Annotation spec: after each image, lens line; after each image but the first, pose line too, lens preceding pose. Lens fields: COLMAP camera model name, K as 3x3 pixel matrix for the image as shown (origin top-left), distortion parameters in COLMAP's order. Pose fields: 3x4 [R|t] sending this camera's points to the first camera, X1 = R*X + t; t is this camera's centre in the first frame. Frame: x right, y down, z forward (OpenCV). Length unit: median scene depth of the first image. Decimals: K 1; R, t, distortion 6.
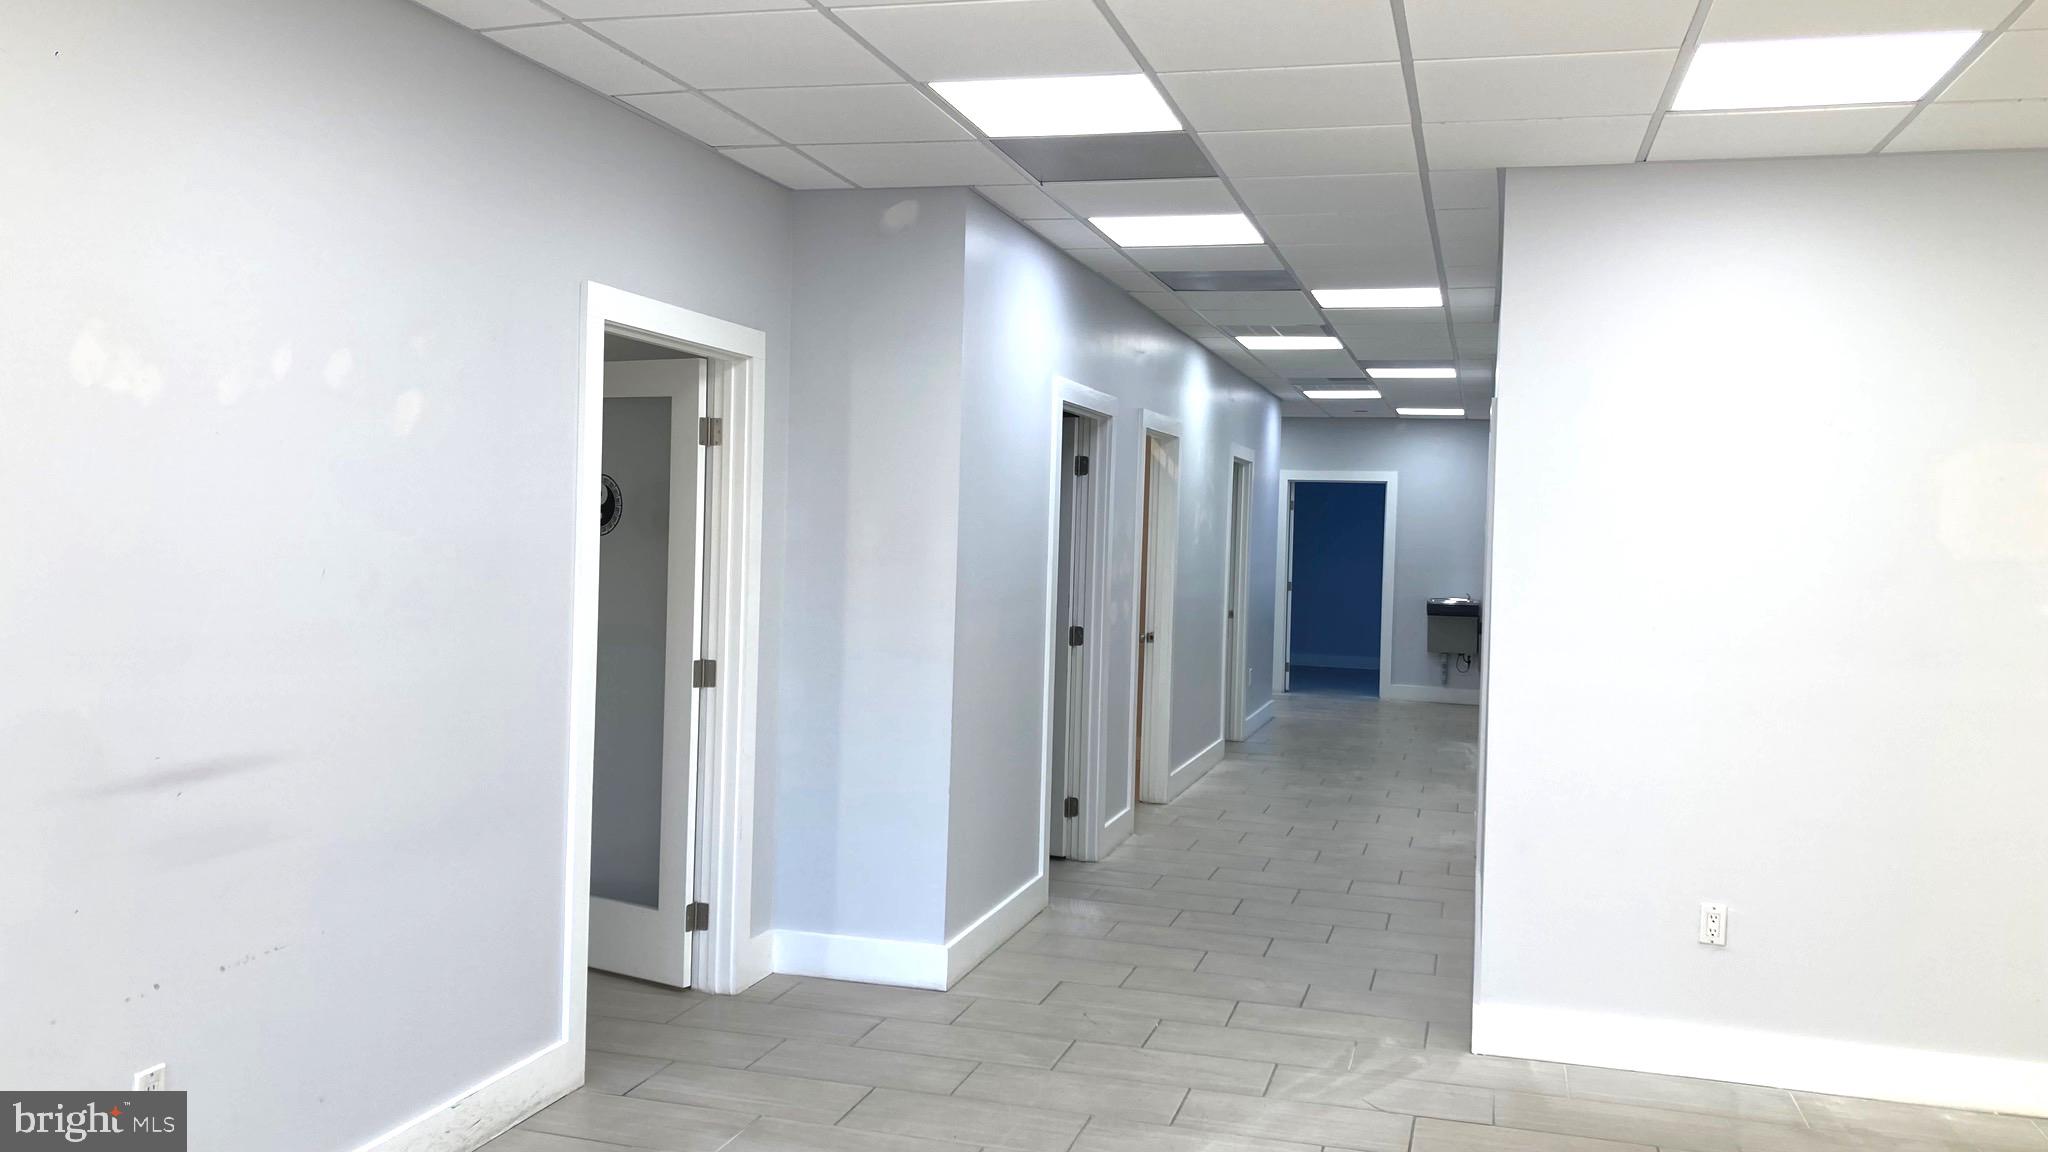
lens RADIAL K [[1667.8, 0, 1026.7], [0, 1667.8, 587.7], [0, 0, 1]] dist [0.034014, -0.052544]
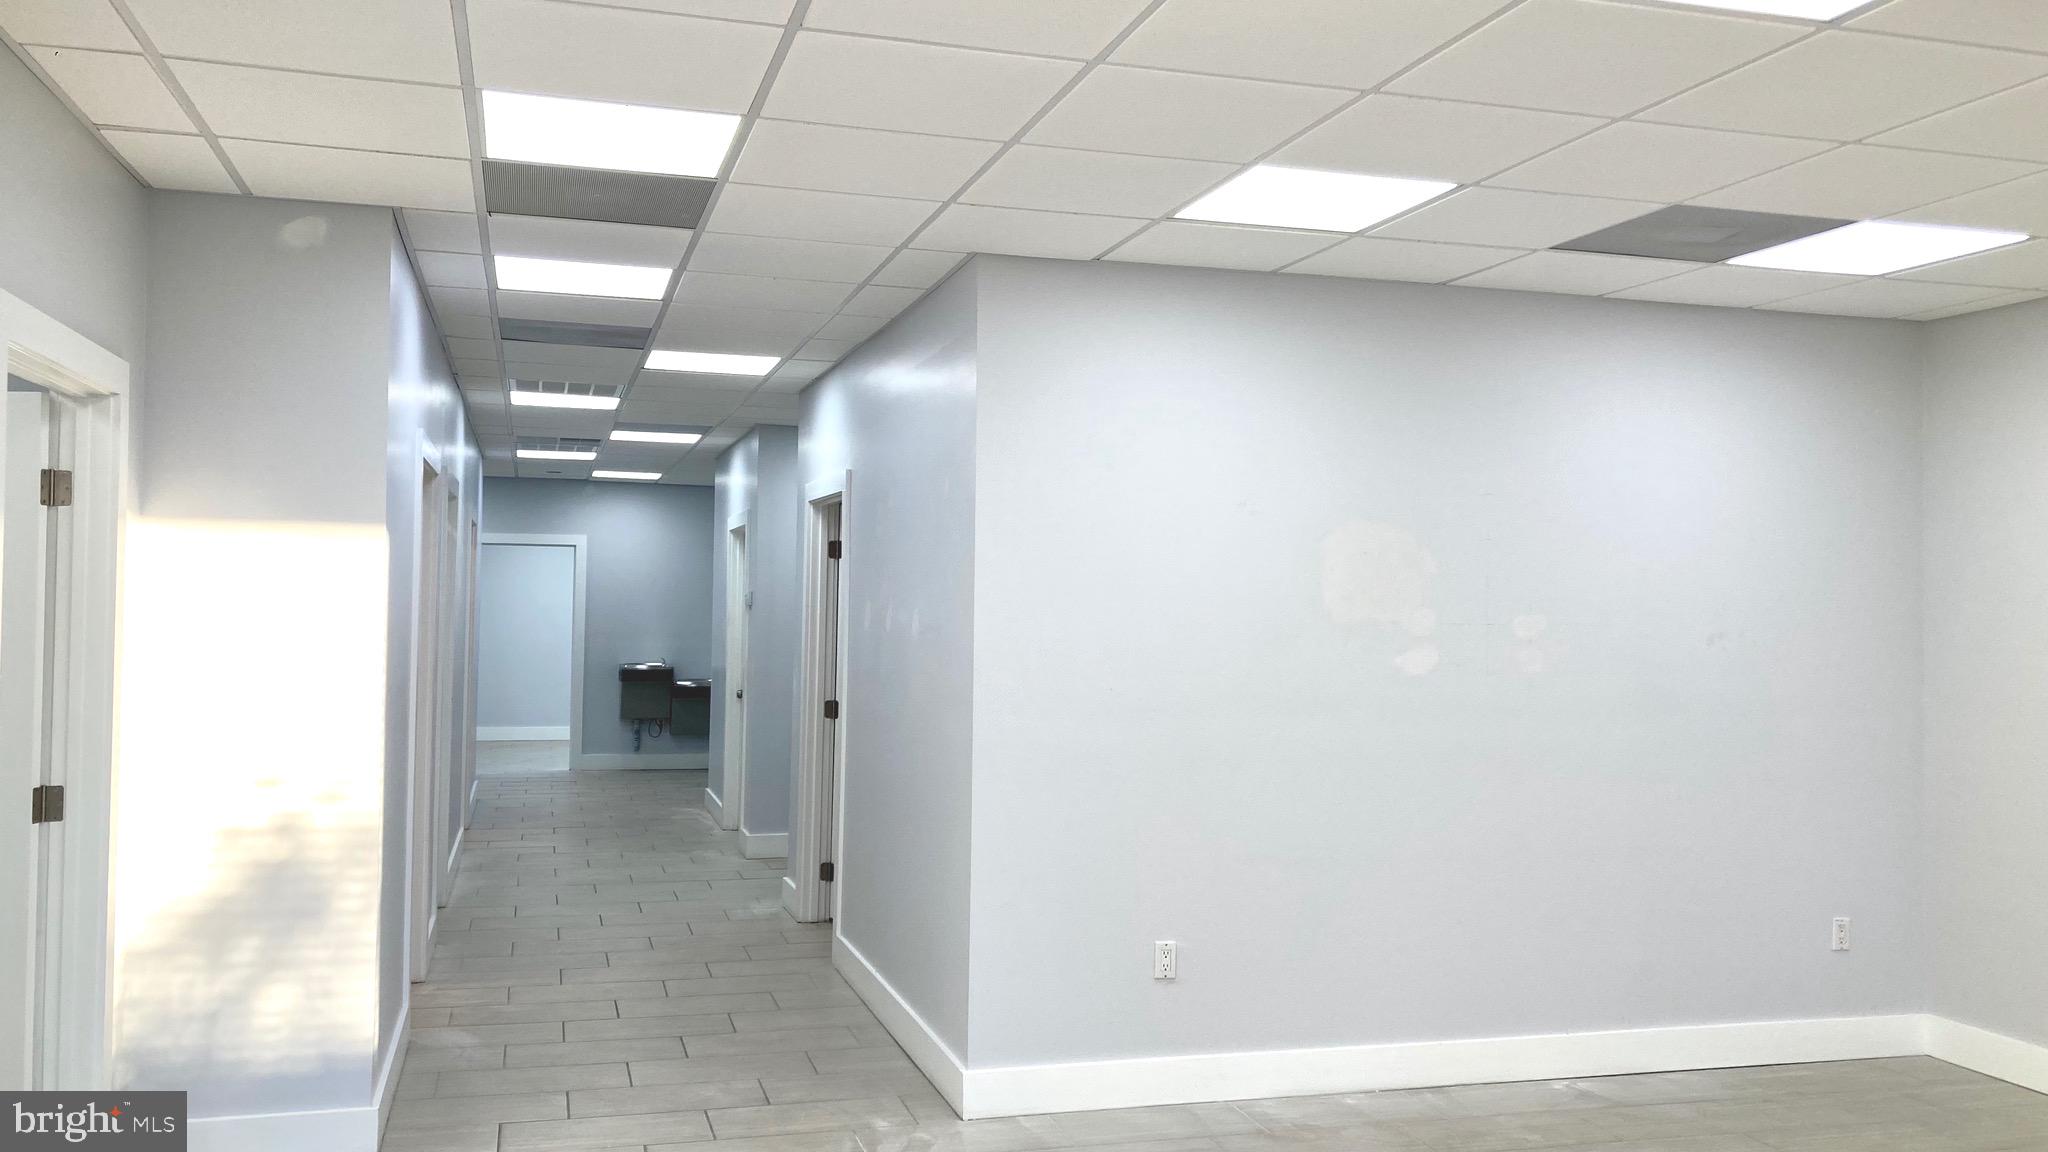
lens RADIAL K [[1667.8, 0, 1042.8], [0, 1667.8, 579.1], [0, 0, 1]] dist [0.034014, -0.052544]
pose [[0.840061, -0.008212, 0.542430, -0.153927], [0.030171, 0.999045, -0.031601, -0.009286], [-0.541652, 0.042912, 0.839507, 0.074988]]
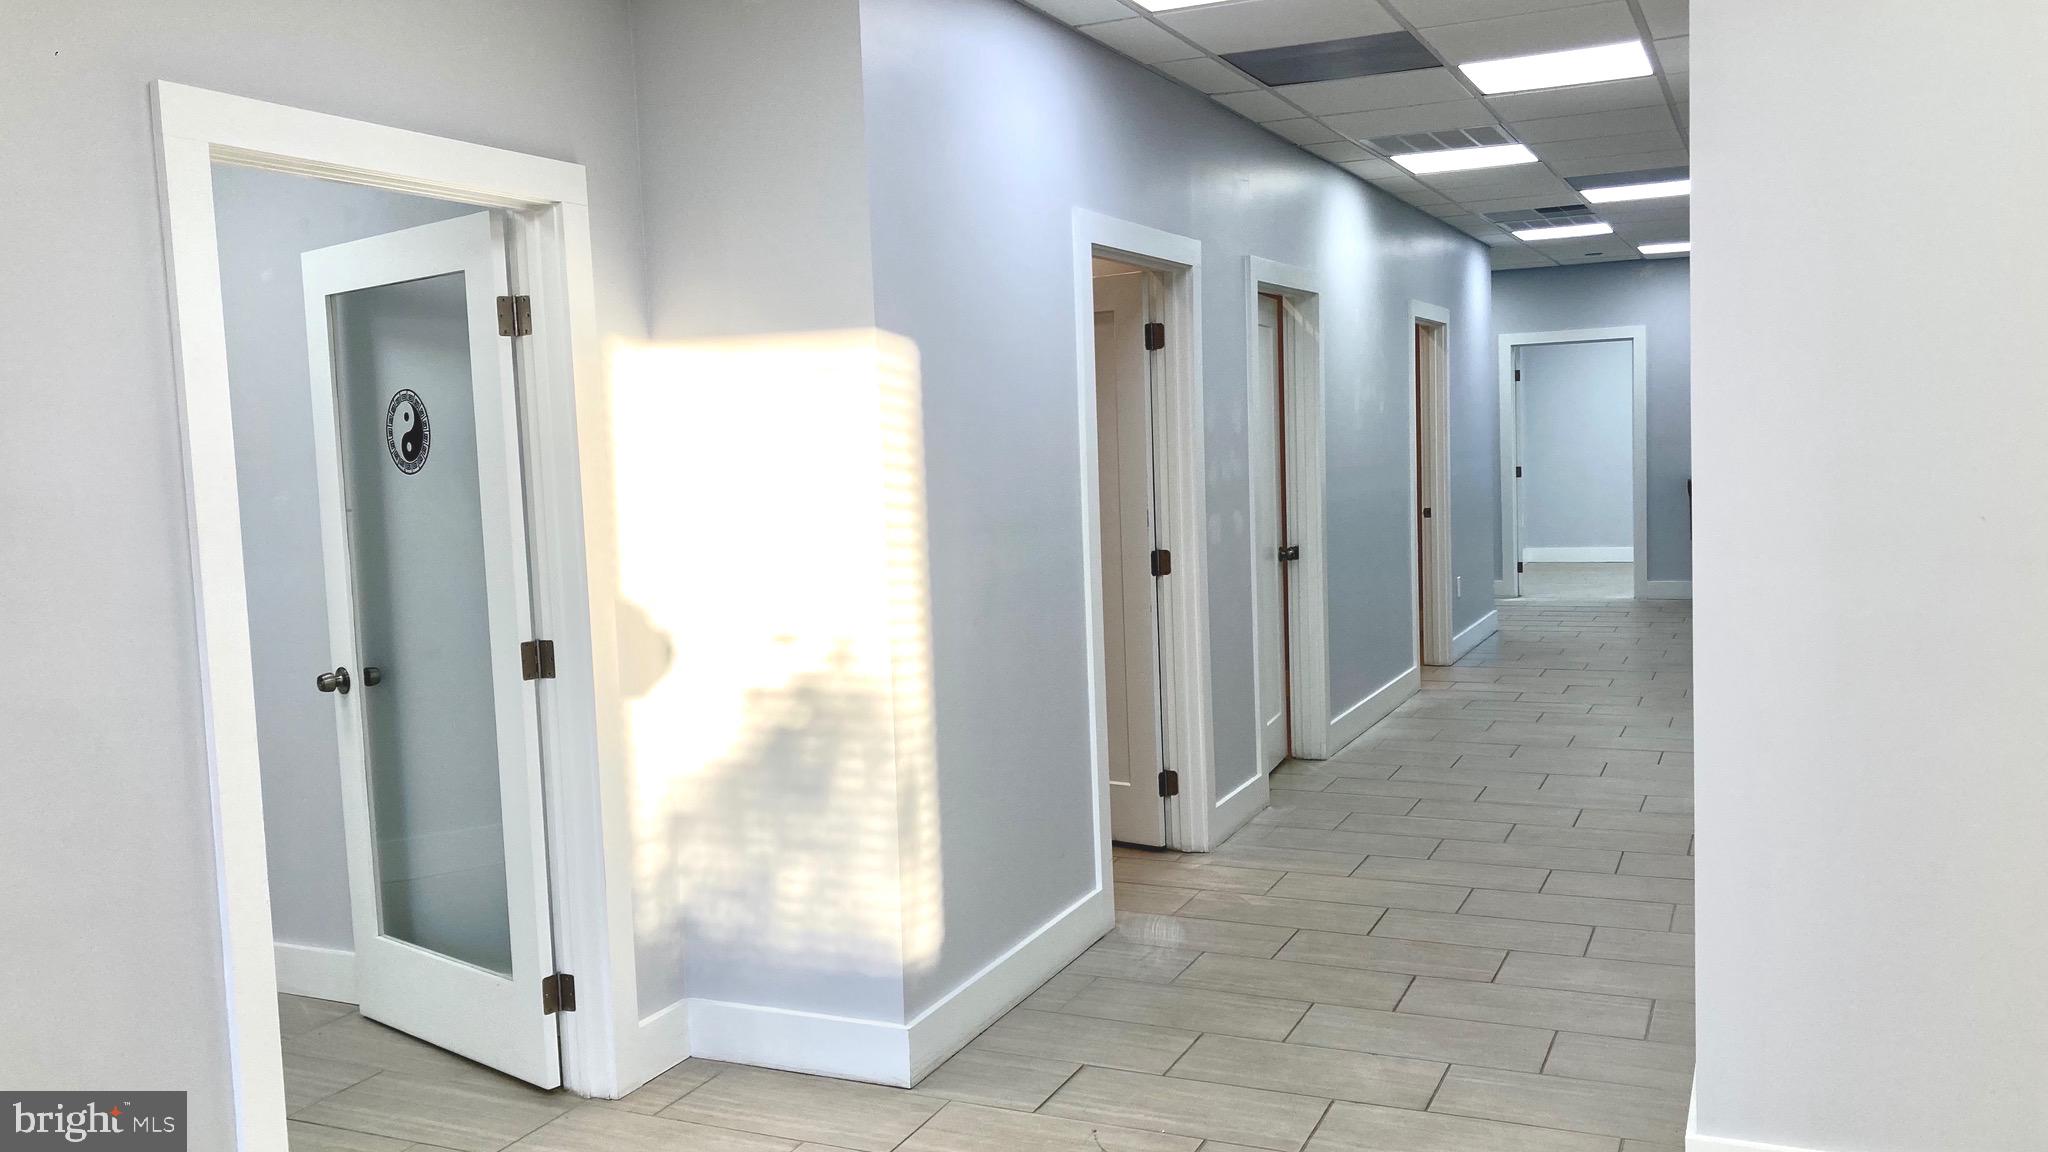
lens RADIAL K [[1667.8, 0, 1019.2], [0, 1667.8, 610.9], [0, 0, 1]] dist [0.034014, -0.052544]
pose [[0.984673, -0.052724, -0.166253, 0.087299], [0.063988, 0.995952, 0.063133, -0.000736], [0.162251, -0.072803, 0.984060, 0.228151]]
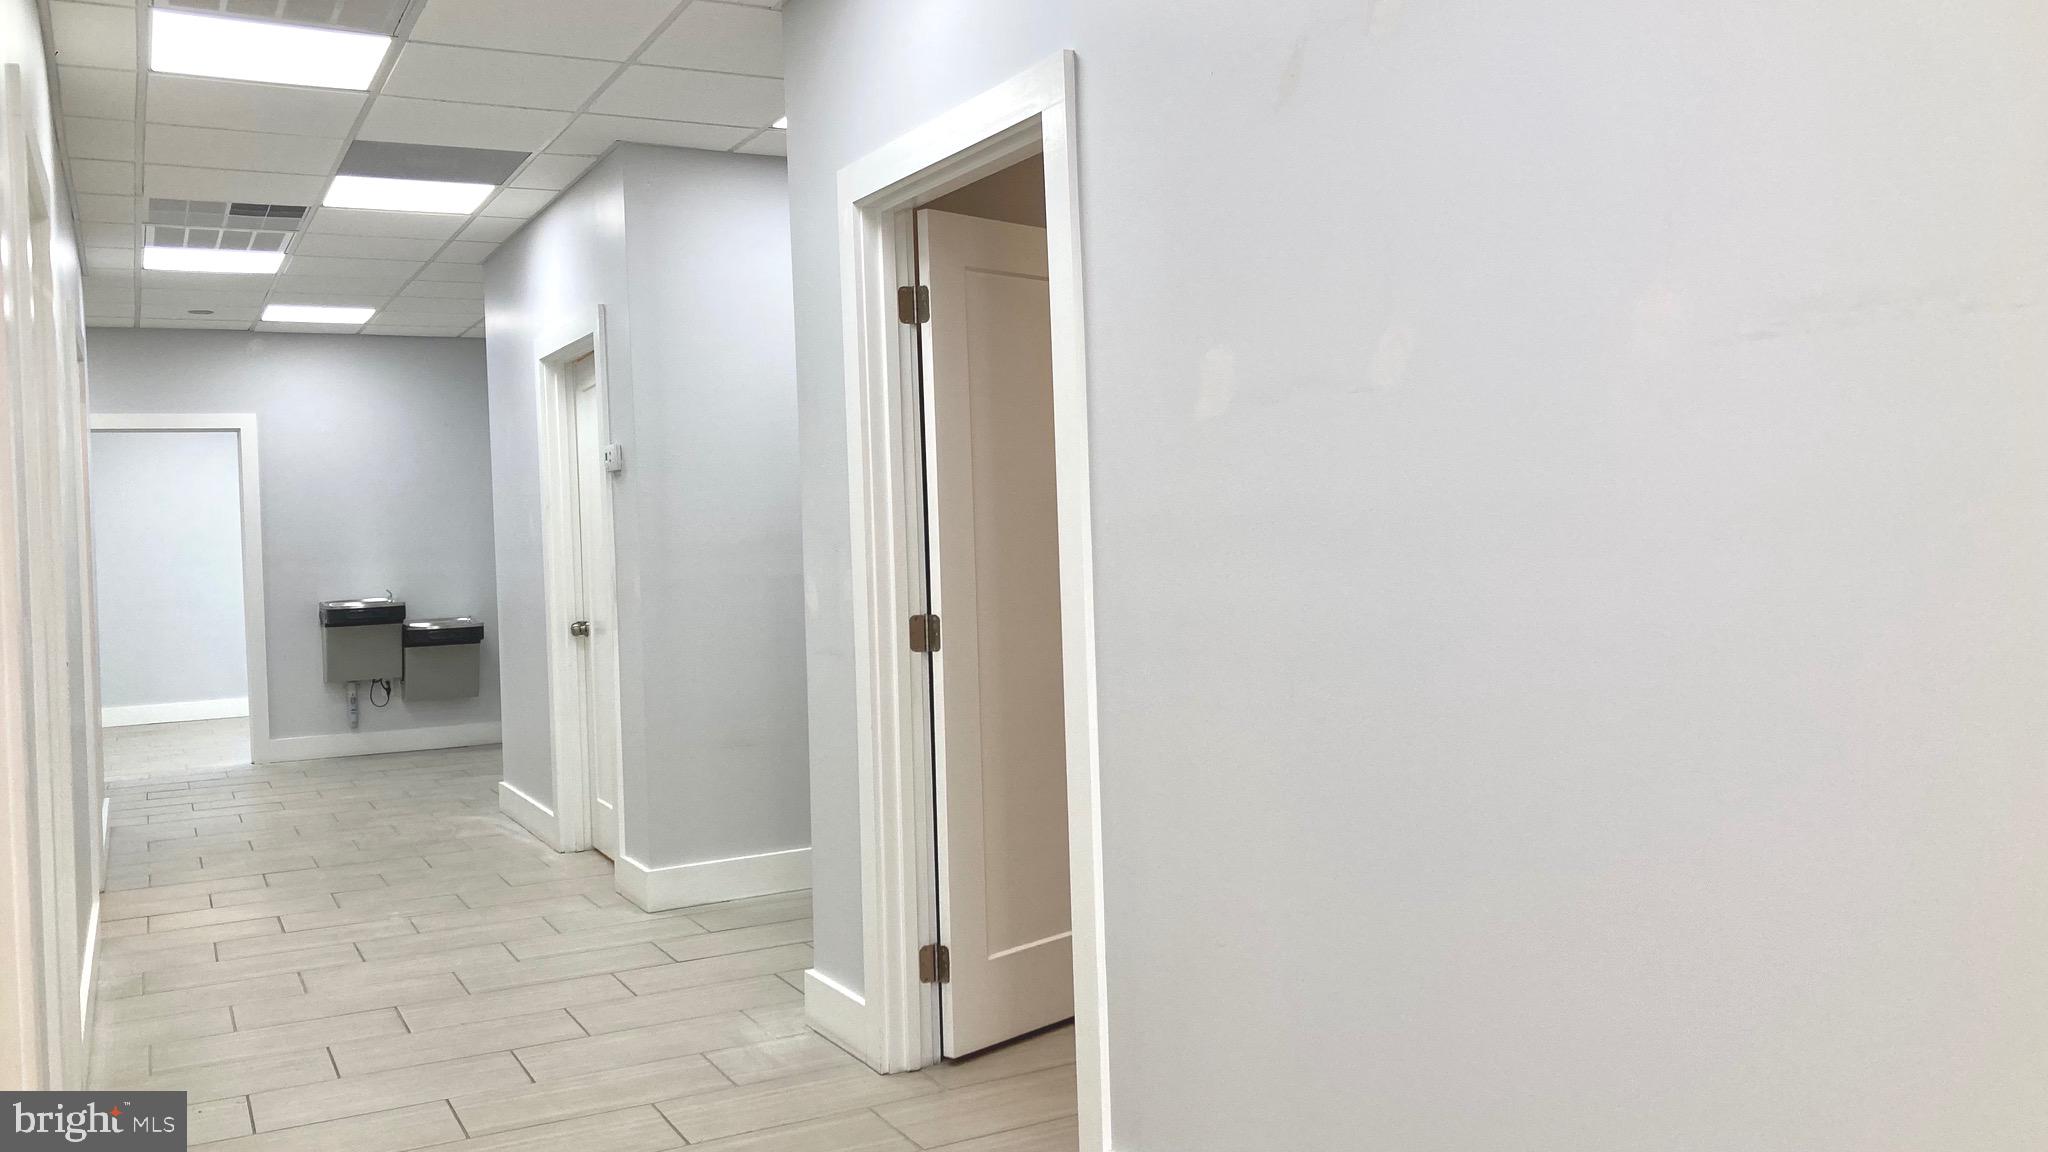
lens RADIAL K [[1667.8, 0, 1006.5], [0, 1667.8, 570.9], [0, 0, 1]] dist [0.034014, -0.052544]
pose [[0.724058, -0.074311, 0.685724, -0.032763], [0.083976, 0.996281, 0.019295, 0.007367], [-0.684608, 0.043614, 0.727606, 0.612160]]
